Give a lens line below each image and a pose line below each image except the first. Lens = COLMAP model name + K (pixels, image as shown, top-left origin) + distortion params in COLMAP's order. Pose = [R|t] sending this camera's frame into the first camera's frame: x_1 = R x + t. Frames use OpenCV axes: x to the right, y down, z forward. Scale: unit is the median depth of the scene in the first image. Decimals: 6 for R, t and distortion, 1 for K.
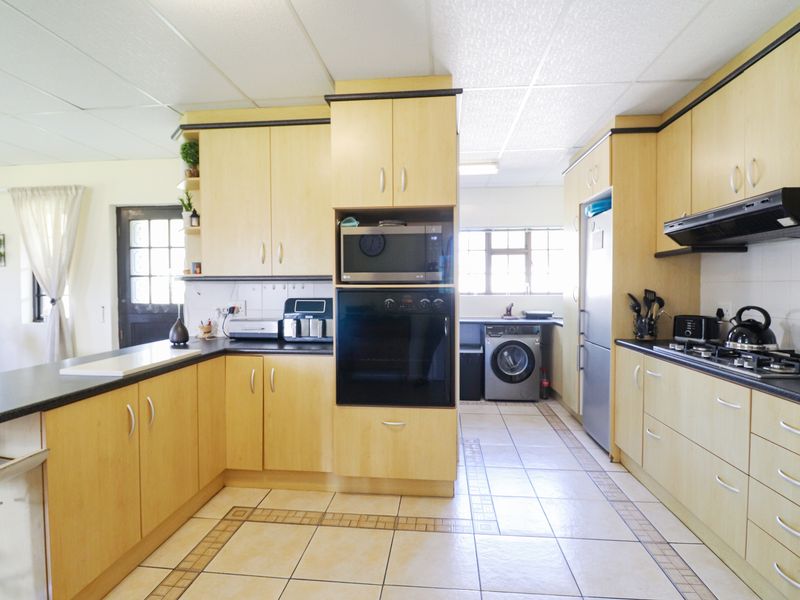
lens RADIAL K [[426.1, 0, 399.3], [0, 426.1, 297.2], [0, 0, 1]] dist [-0.001520, -0.000646]
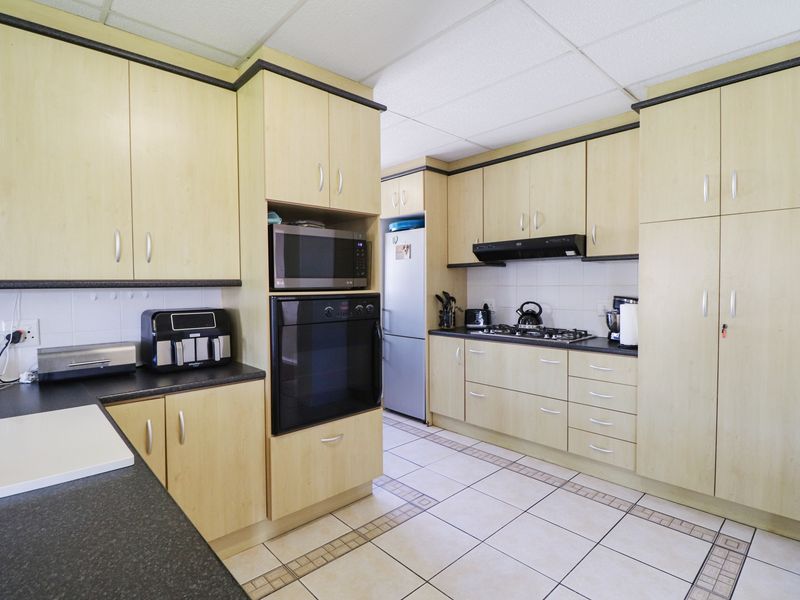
lens RADIAL K [[421.7, 0, 400.0], [0, 421.7, 300.0], [0, 0, 1]] dist [-0.000099, 0.000146]
pose [[0.659835, -0.030945, 0.750773, -0.598060], [0.023299, 0.999514, 0.020721, -0.025625], [-0.751050, 0.003820, 0.660235, 0.265217]]
